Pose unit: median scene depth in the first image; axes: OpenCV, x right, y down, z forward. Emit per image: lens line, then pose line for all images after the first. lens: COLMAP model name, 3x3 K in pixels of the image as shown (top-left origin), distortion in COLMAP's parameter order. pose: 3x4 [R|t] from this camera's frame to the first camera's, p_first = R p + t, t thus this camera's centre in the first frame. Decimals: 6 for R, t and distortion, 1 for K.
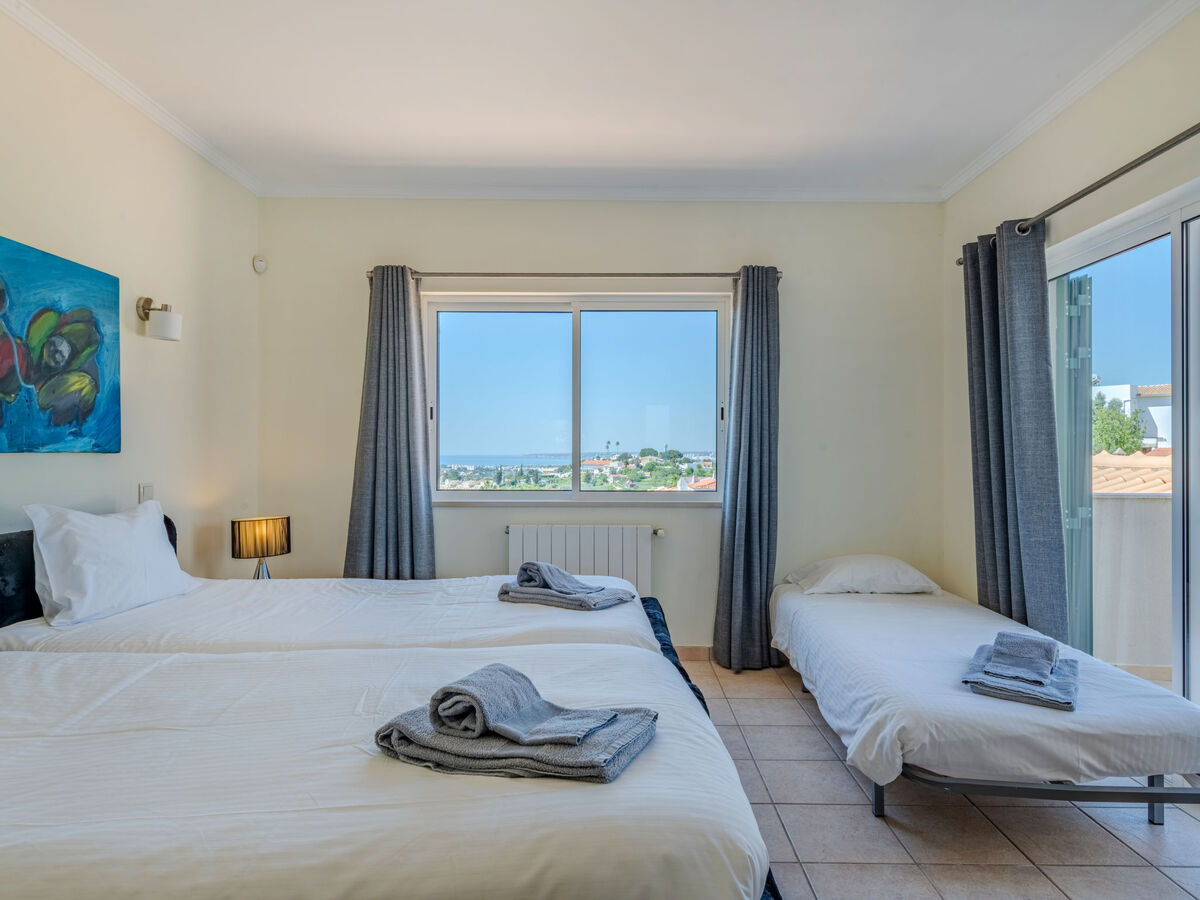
lens RADIAL K [[682.4, 0, 600.0], [0, 682.4, 450.0], [0, 0, 1]] dist [0.017194, -0.002482]
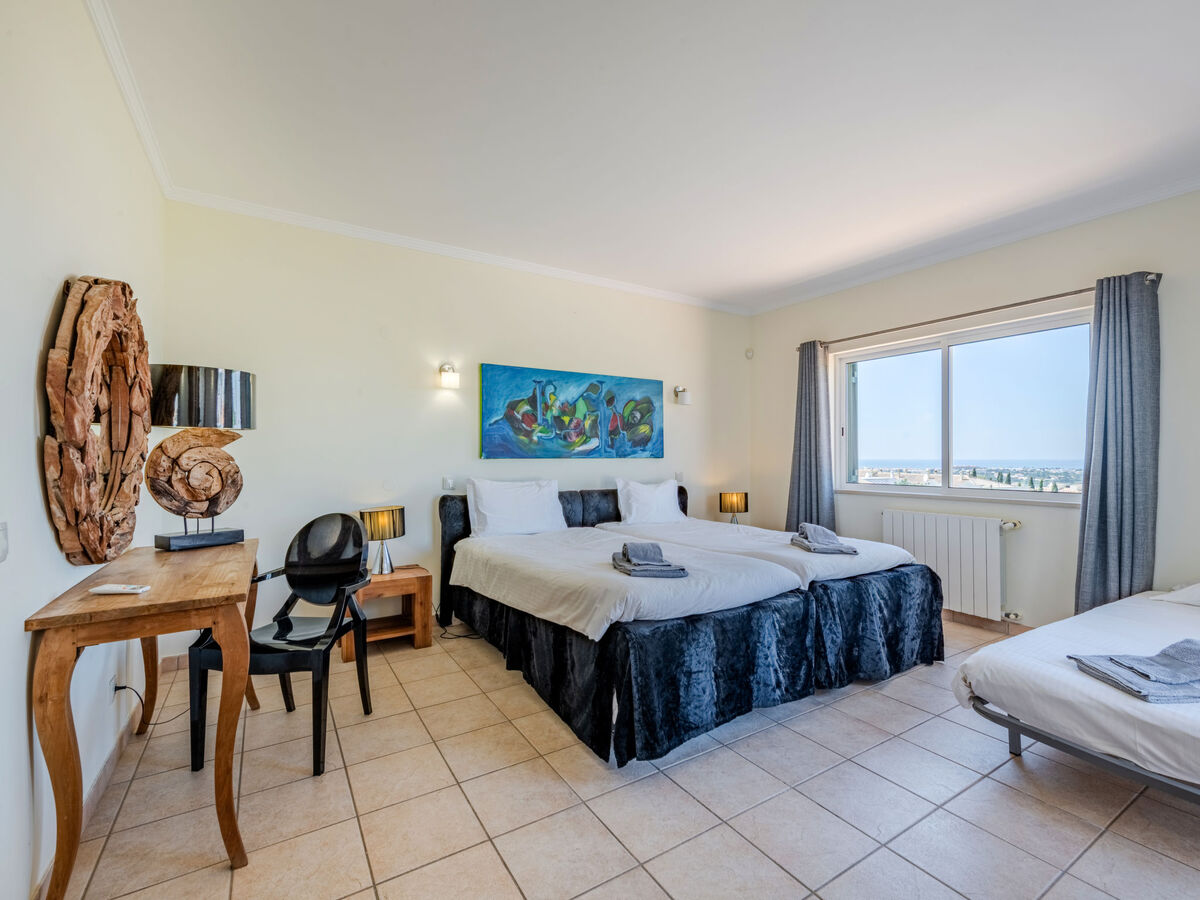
lens RADIAL K [[483.9, 0, 600.0], [0, 483.9, 450.0], [0, 0, 1]] dist [0.001651, 0.000332]
pose [[0.565074, -0.014798, -0.824907, 0.517444], [0.005870, 0.999886, -0.013916, -0.001456], [0.825019, 0.003021, 0.565097, -0.072655]]
